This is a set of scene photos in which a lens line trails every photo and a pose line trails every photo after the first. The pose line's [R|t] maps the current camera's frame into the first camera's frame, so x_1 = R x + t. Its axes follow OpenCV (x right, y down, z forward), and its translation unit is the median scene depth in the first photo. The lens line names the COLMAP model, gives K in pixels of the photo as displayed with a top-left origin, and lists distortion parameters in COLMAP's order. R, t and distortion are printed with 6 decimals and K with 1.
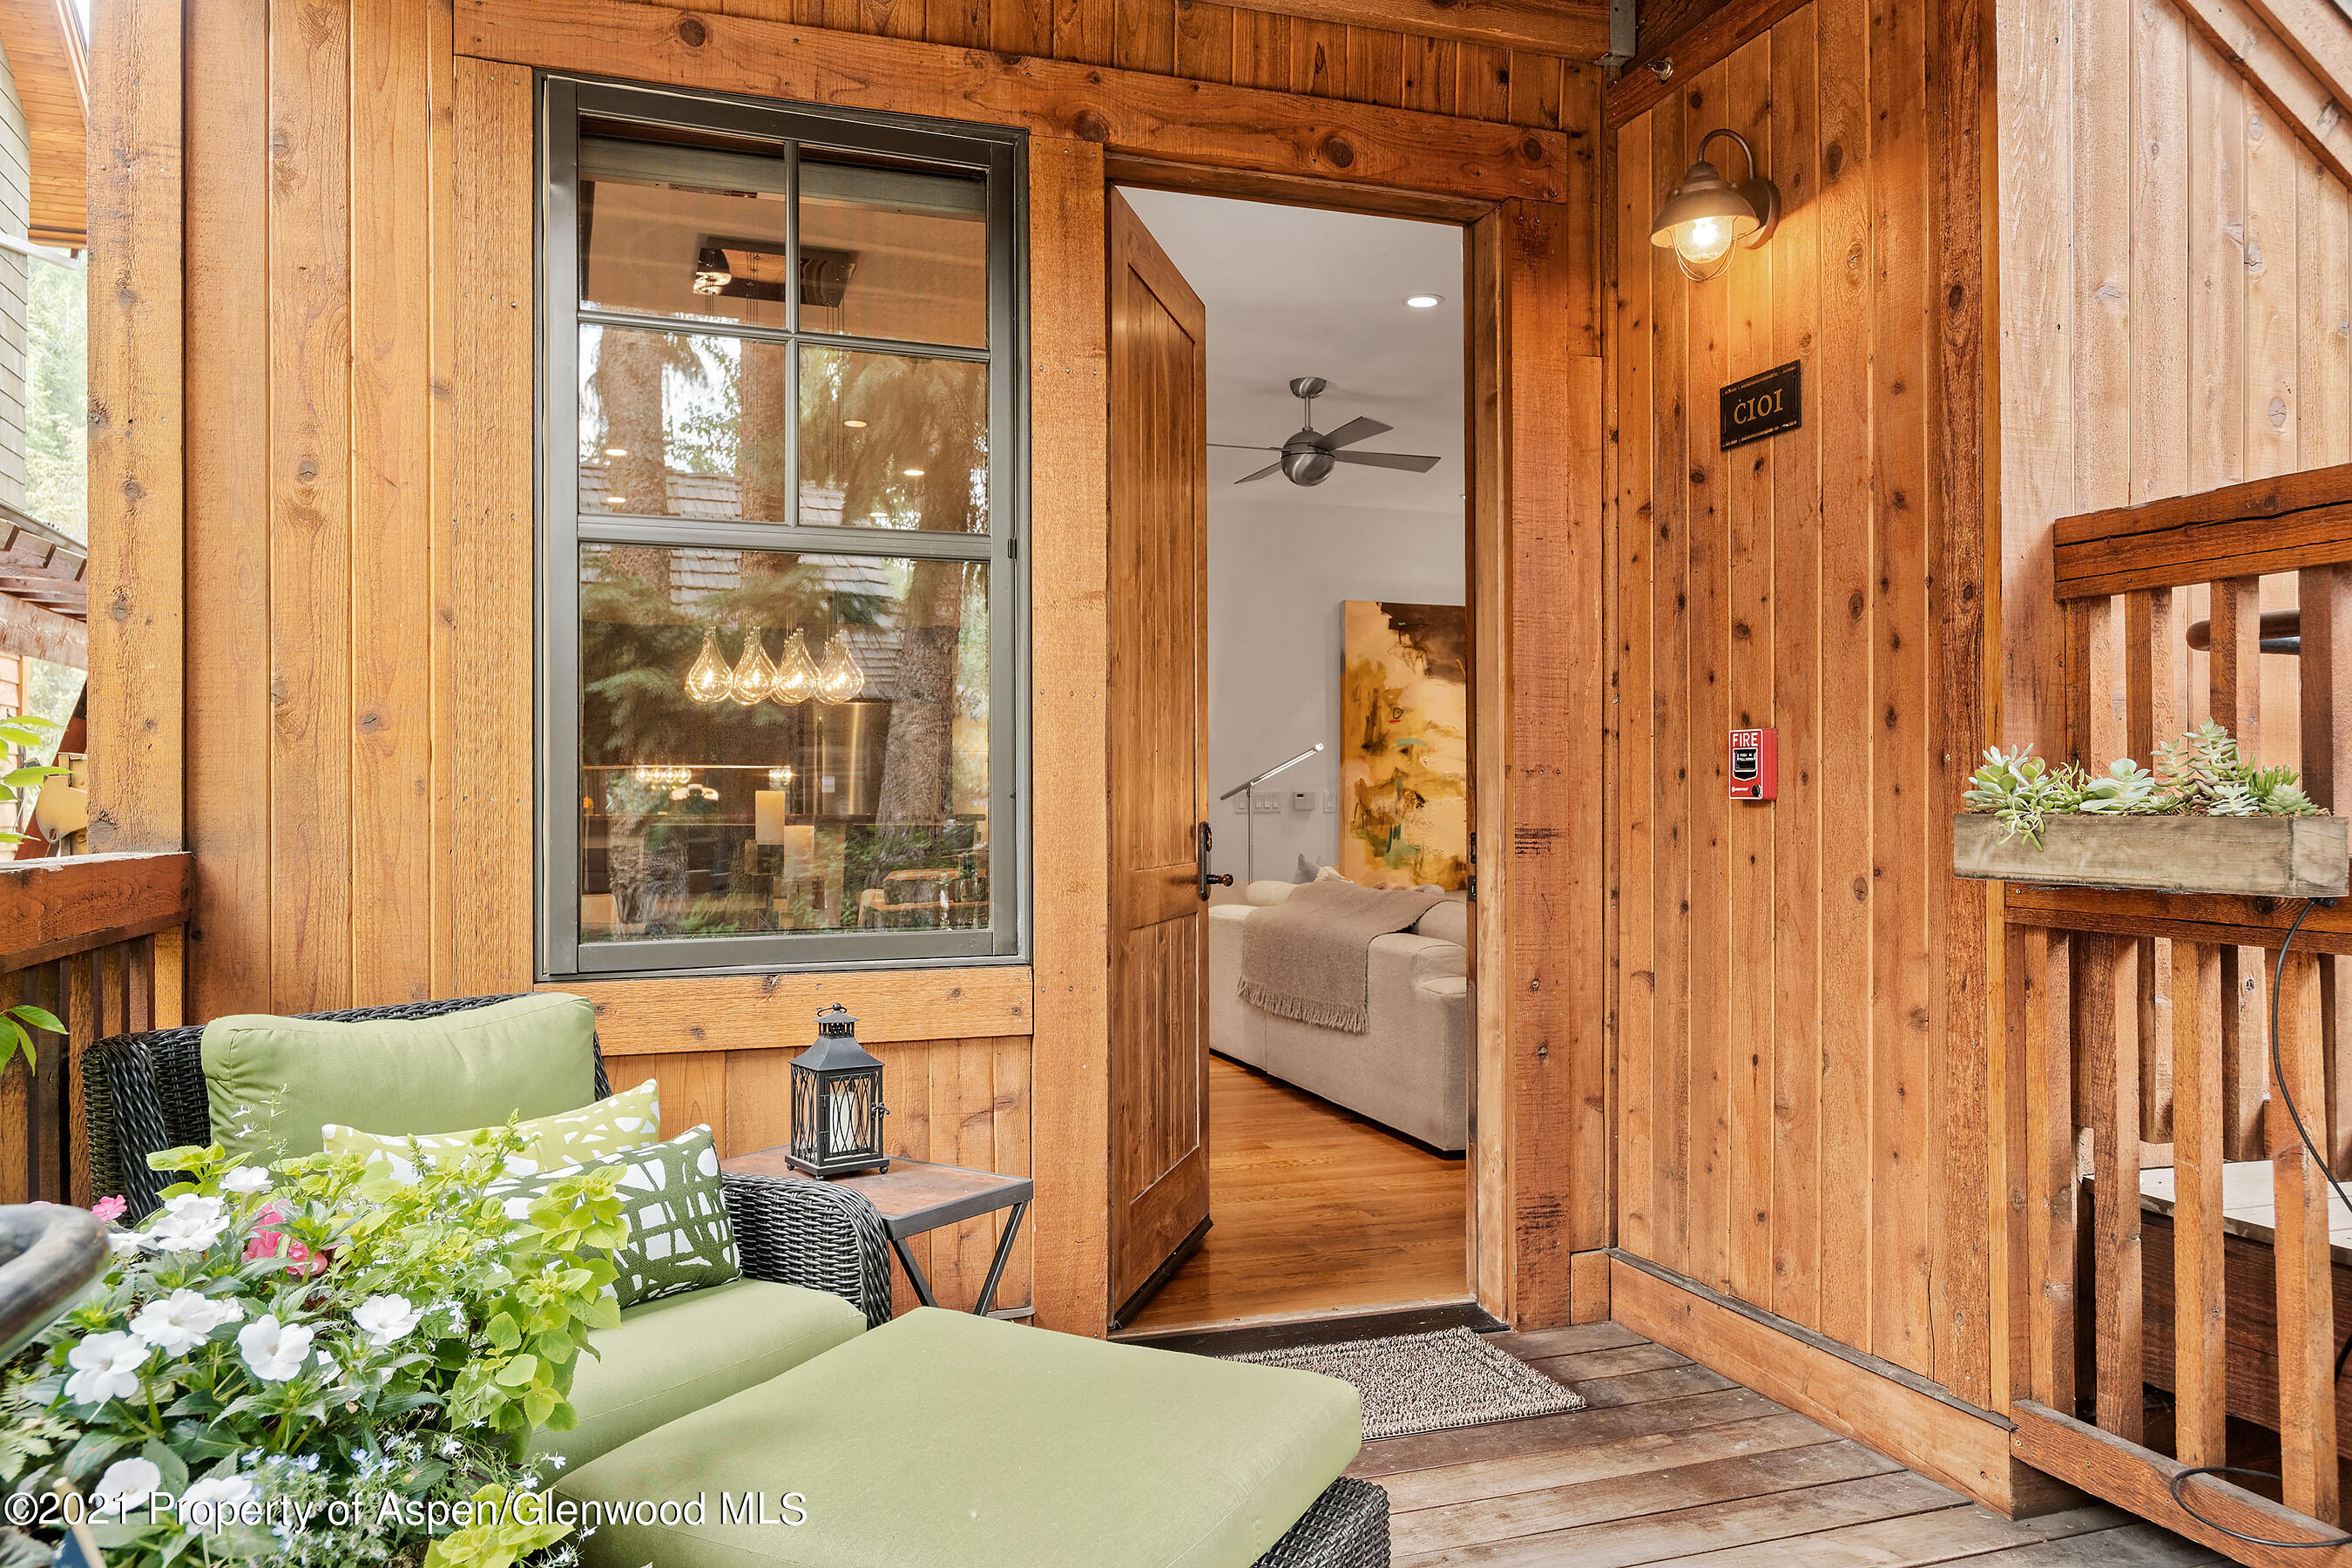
lens RADIAL K [[1672.6, 0, 1188.9], [0, 1672.6, 789.6], [0, 0, 1]] dist [0.014840, -0.004517]
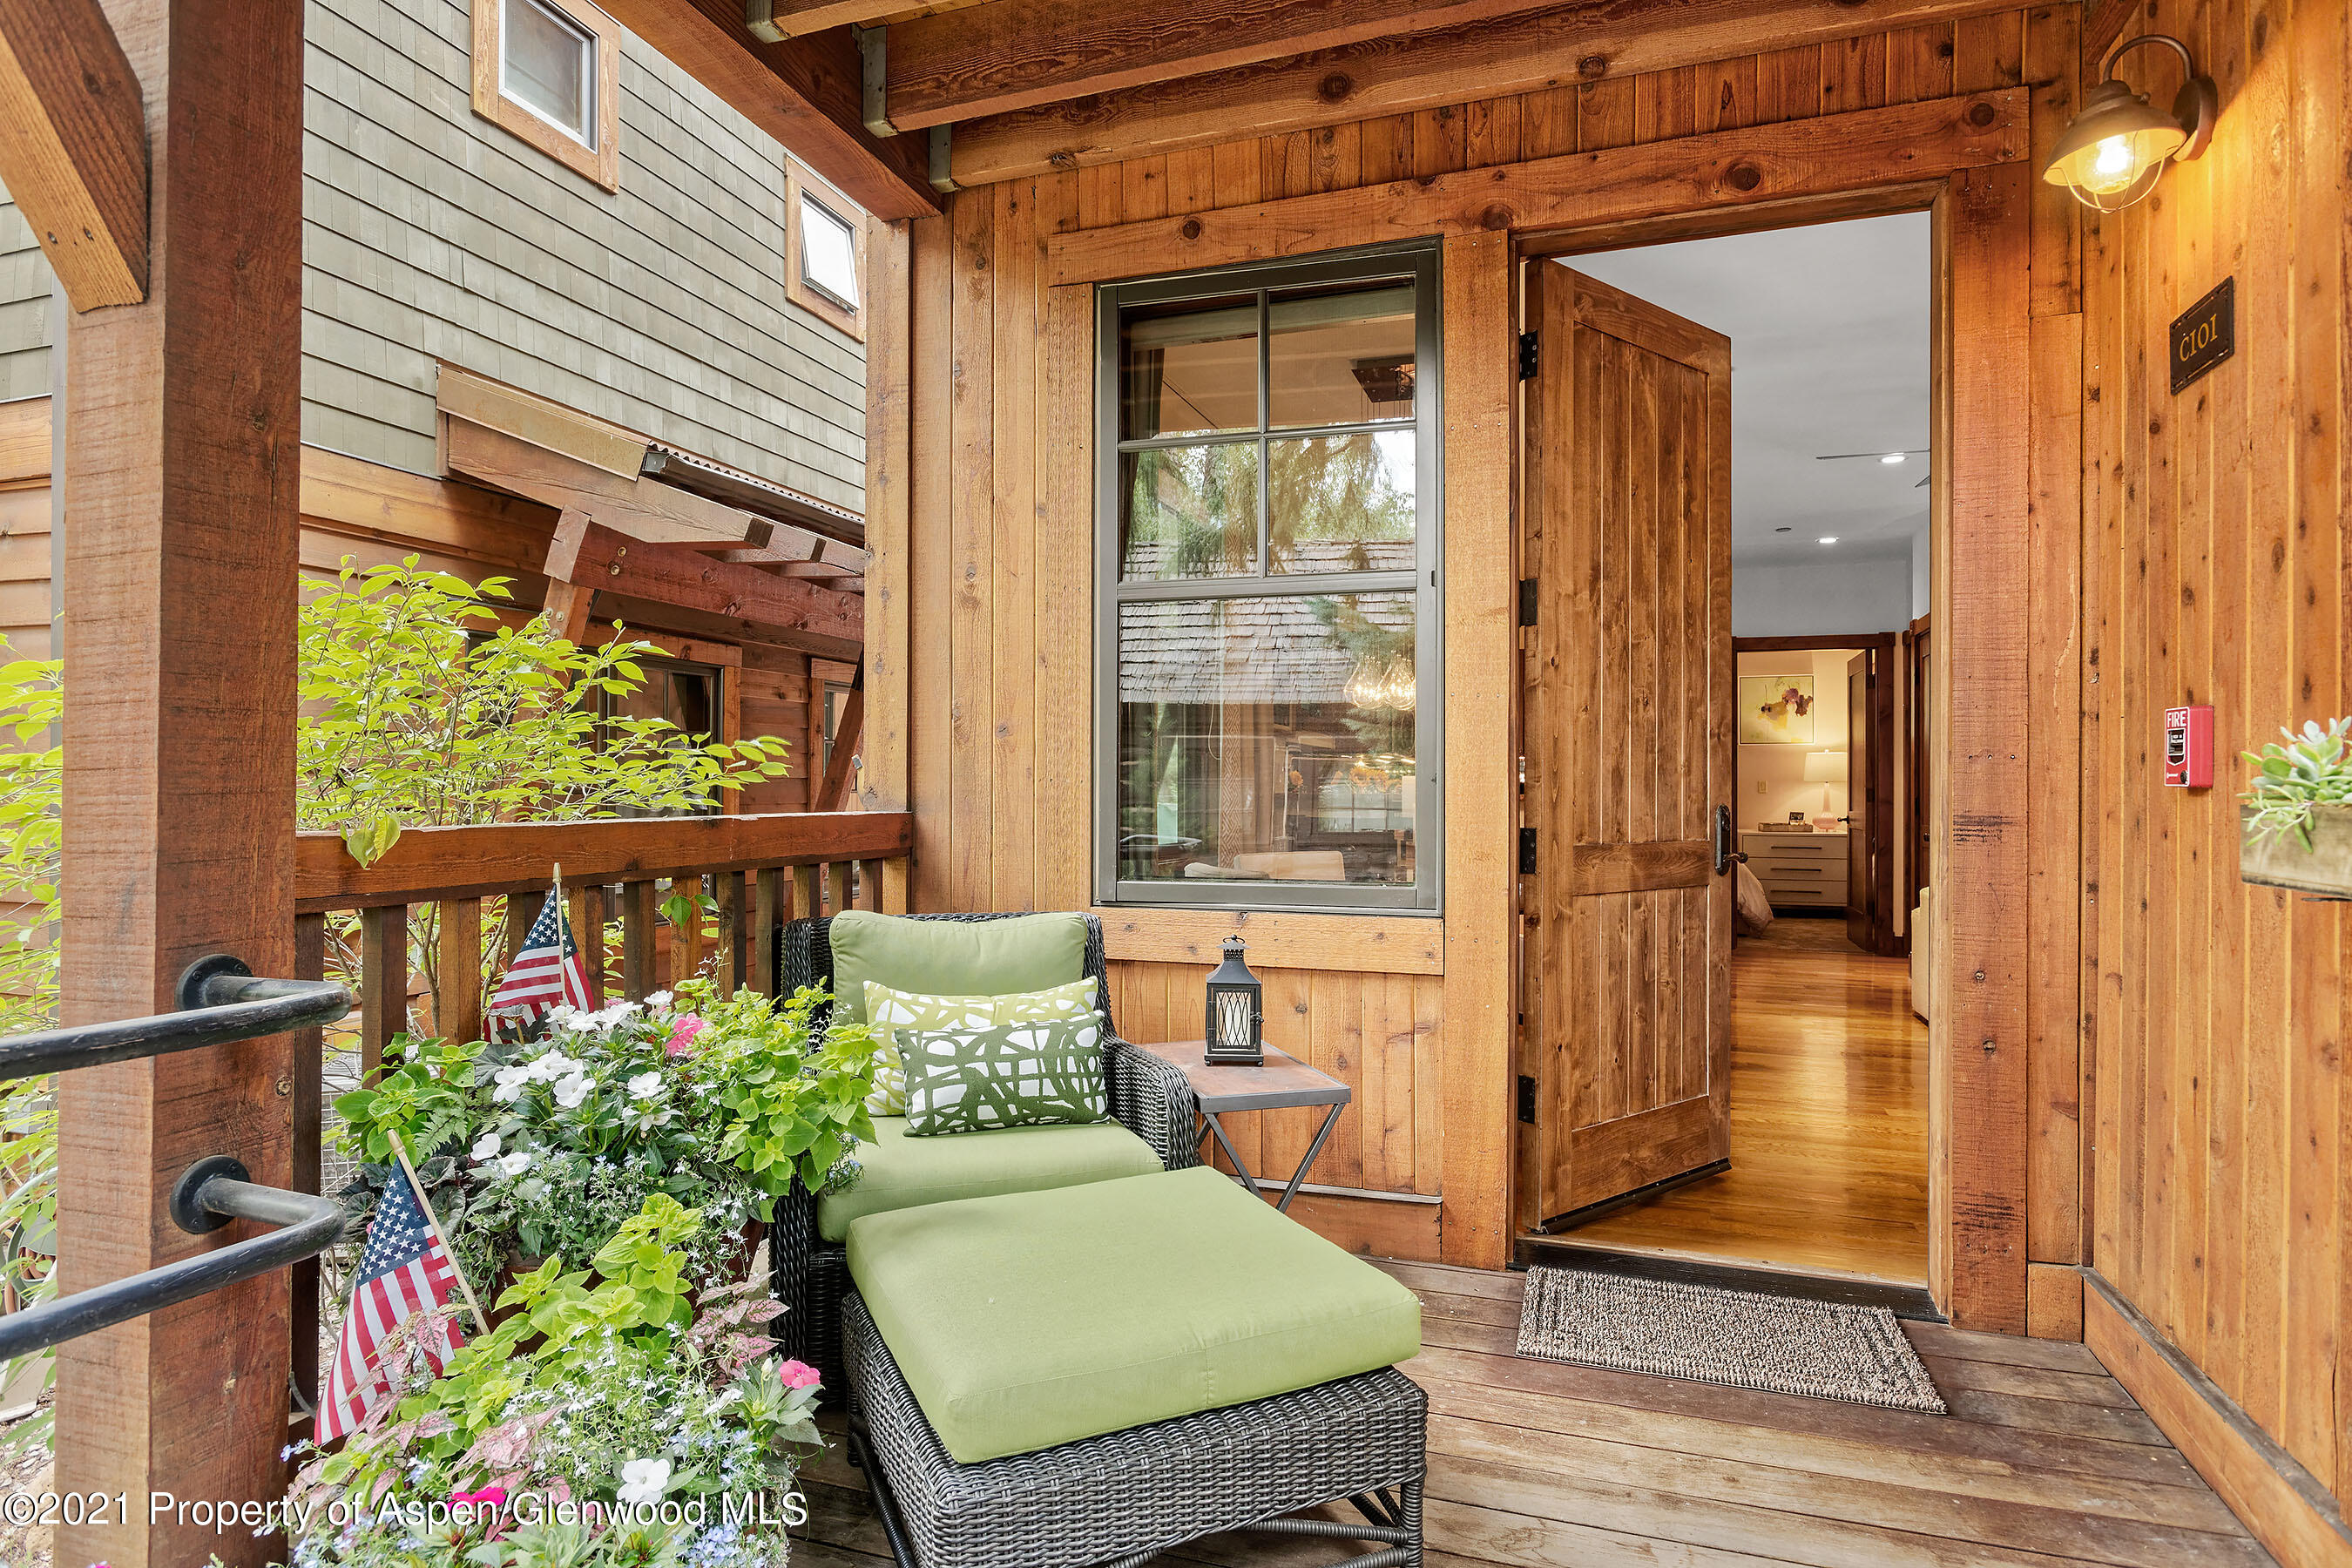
lens RADIAL K [[1290.8, 0, 1174.9], [0, 1290.8, 784.4], [0, 0, 1]] dist [-0.001452, 0.002918]
pose [[0.789546, 0.005719, -0.613664, 0.333399], [-0.001700, 0.999973, 0.007133, 0.000646], [0.613689, -0.004589, 0.789535, 0.138345]]
